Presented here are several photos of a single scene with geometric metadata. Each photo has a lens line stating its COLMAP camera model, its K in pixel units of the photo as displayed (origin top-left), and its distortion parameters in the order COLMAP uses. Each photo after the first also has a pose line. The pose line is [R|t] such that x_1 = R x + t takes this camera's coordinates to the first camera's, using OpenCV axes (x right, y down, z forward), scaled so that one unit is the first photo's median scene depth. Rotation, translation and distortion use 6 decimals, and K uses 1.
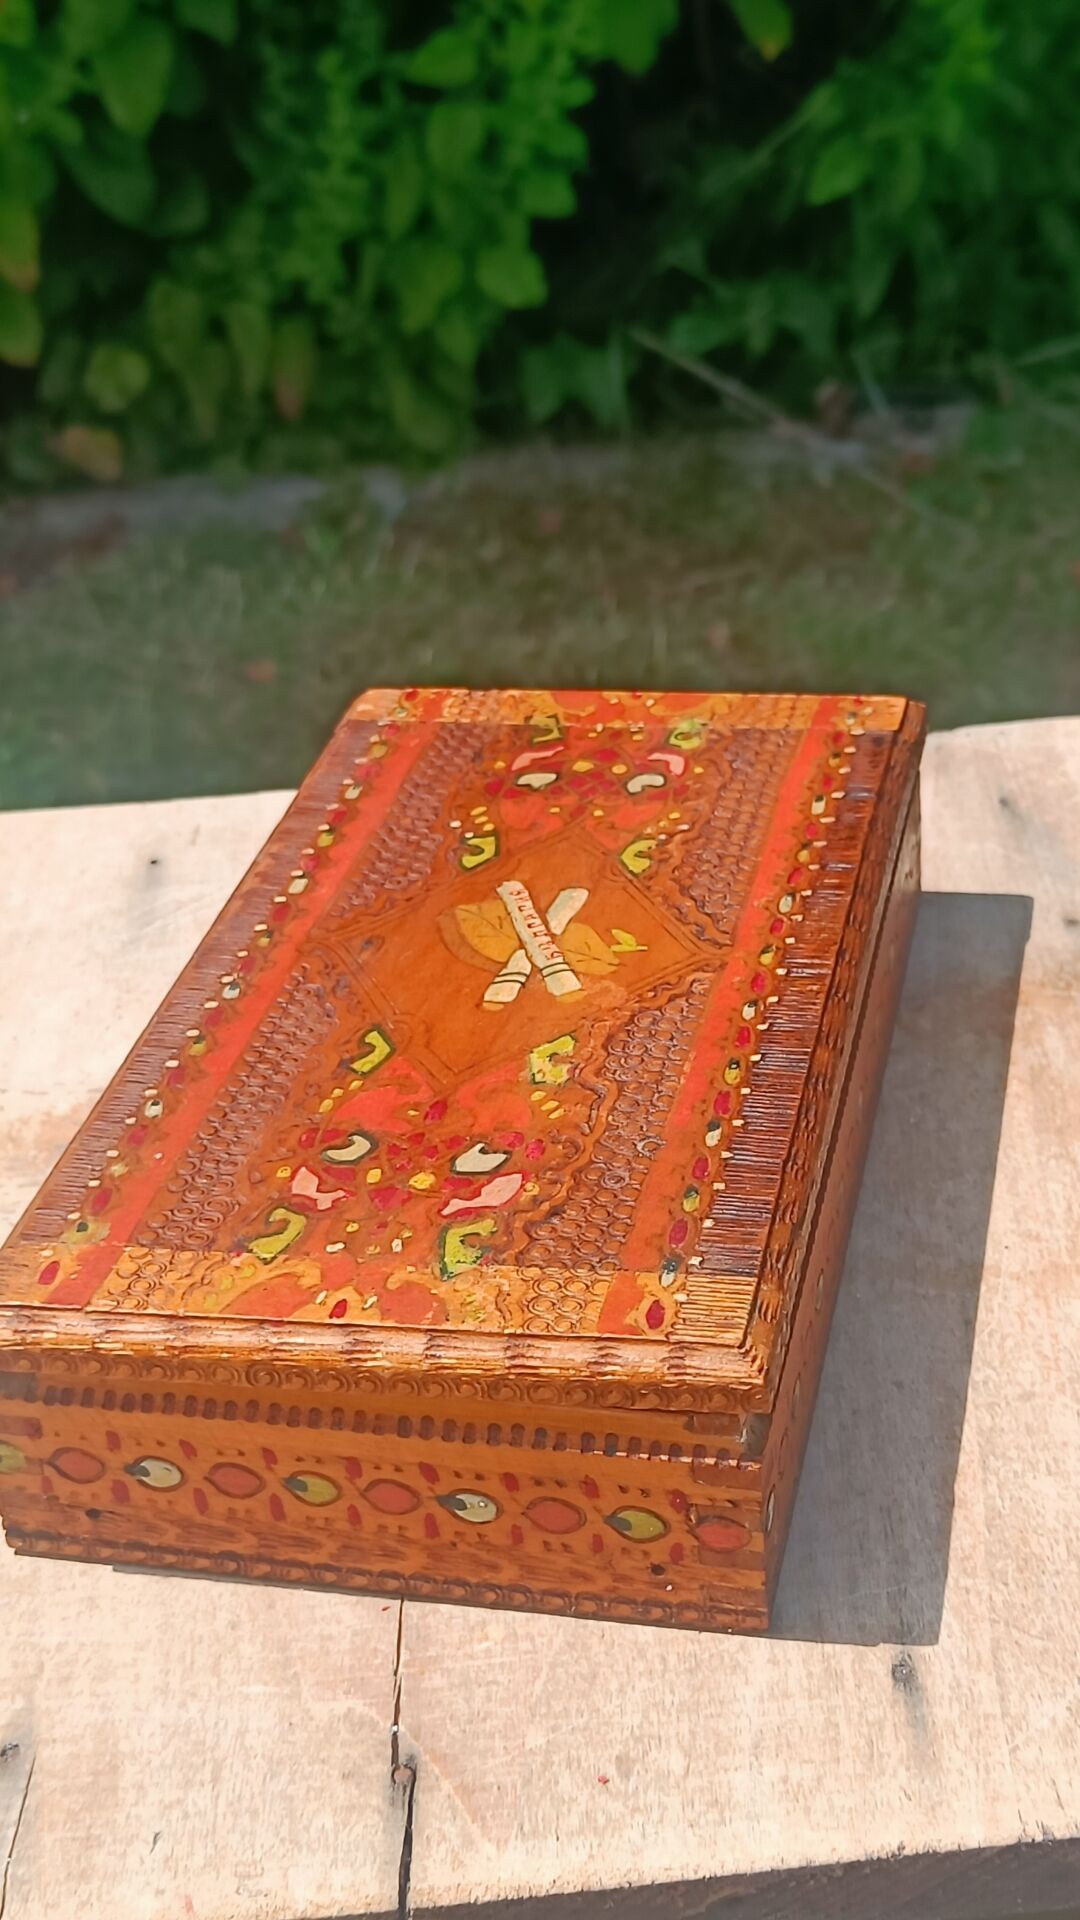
lens RADIAL K [[2808.5, 0, 591.4], [0, 2808.5, 929.4], [0, 0, 1]] dist [0.106725, -0.495917]
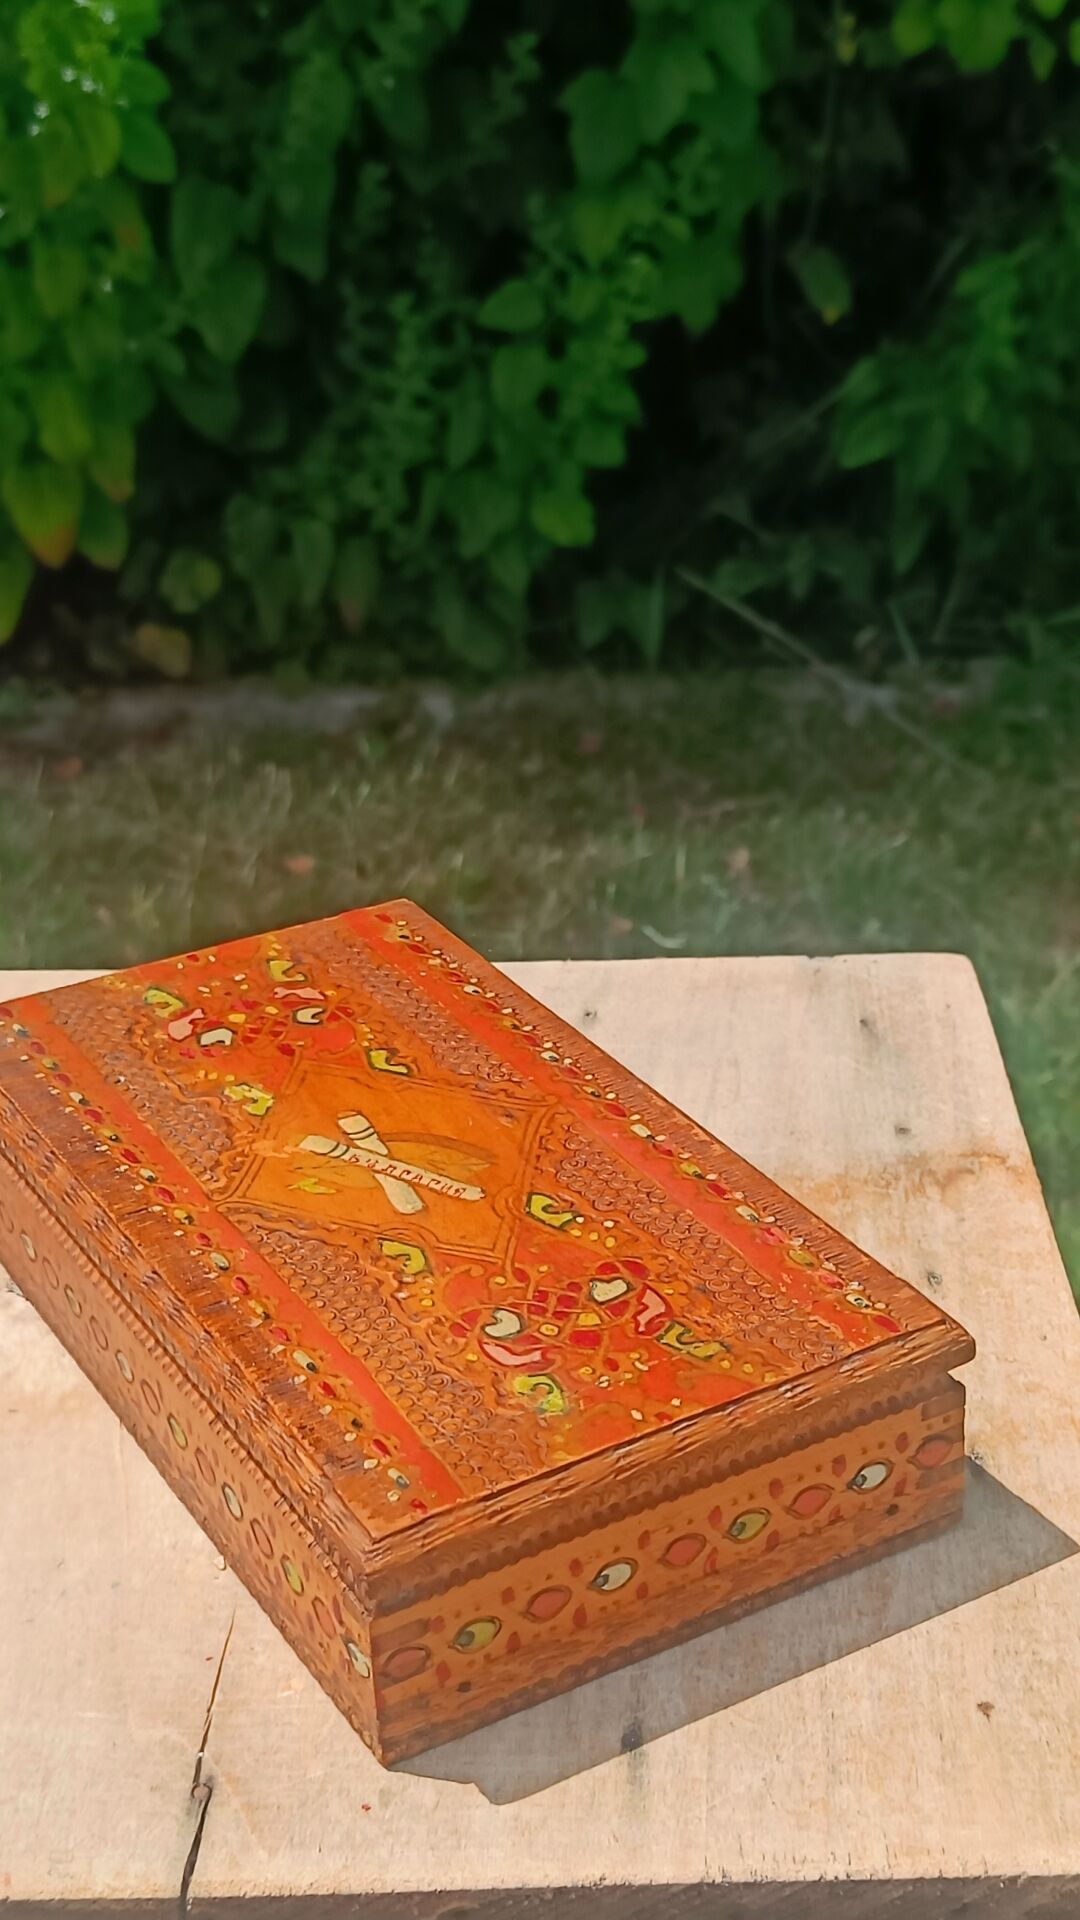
lens RADIAL K [[2808.5, 0, 591.4], [0, 2808.5, 929.4], [0, 0, 1]] dist [0.106725, -0.495917]
pose [[0.997136, 0.068754, -0.031517, 0.107686], [-0.070936, 0.994710, -0.074296, 0.014368], [0.026242, 0.076319, 0.996738, -0.205762]]
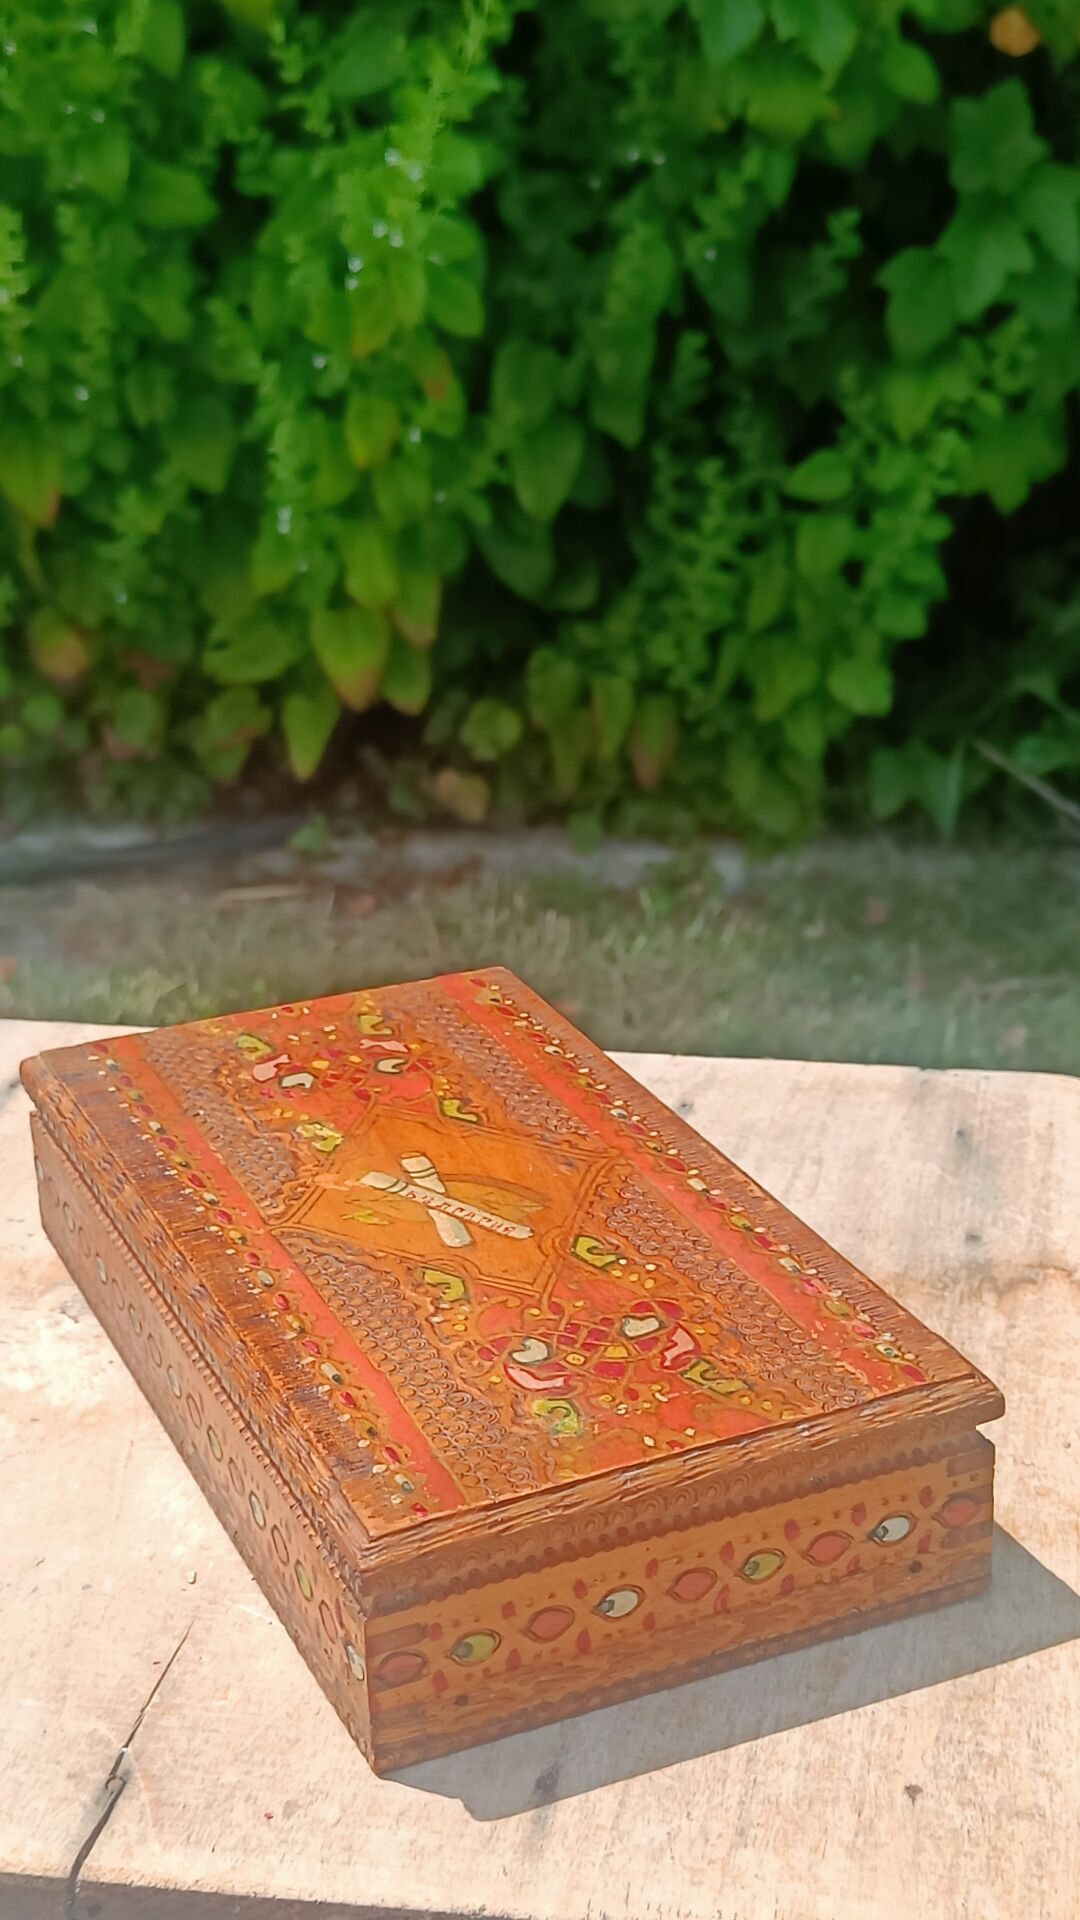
lens RADIAL K [[2818.5, 0, 542.6], [0, 2818.5, 909.1], [0, 0, 1]] dist [0.121287, -0.530450]
pose [[0.973480, 0.127893, -0.189683, 0.285999], [-0.154894, 0.978651, -0.135090, 0.068499], [0.168356, 0.160888, 0.972508, -0.200116]]
